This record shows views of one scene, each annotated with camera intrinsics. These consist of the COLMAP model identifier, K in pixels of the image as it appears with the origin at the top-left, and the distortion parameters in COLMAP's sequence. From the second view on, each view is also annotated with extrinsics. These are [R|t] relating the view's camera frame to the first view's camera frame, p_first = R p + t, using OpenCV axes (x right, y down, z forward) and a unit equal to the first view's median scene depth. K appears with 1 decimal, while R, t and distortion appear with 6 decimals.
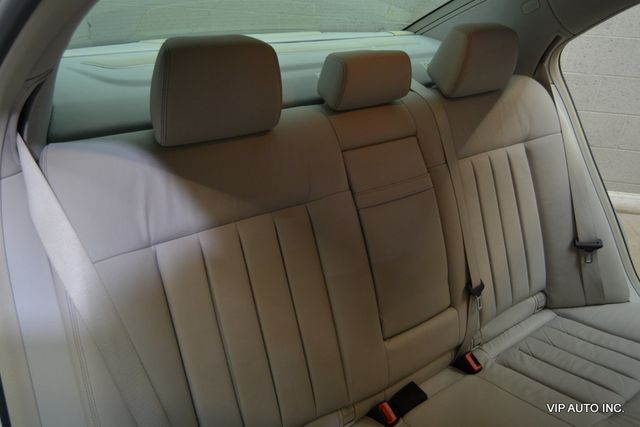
lens RADIAL K [[486.2, 0, 314.2], [0, 486.2, 211.0], [0, 0, 1]] dist [-0.002422, 0.002305]
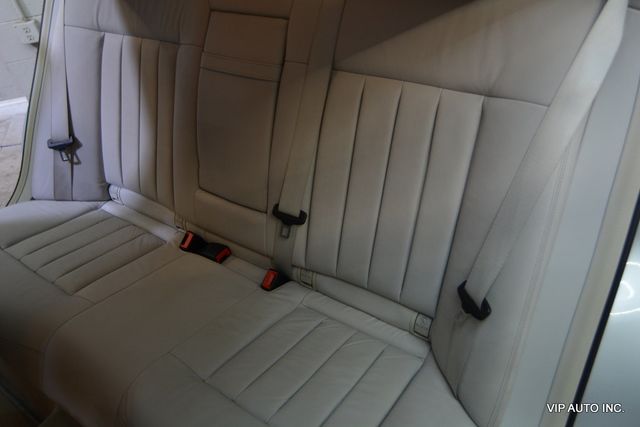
lens RADIAL K [[488.5, 0, 318.3], [0, 488.5, 207.4], [0, 0, 1]] dist [0.000207, 0.002919]
pose [[0.345031, 0.540473, -0.767361, 1.048172], [-0.301290, 0.838077, 0.454810, -0.279653], [0.888920, 0.074275, 0.452001, 0.663893]]
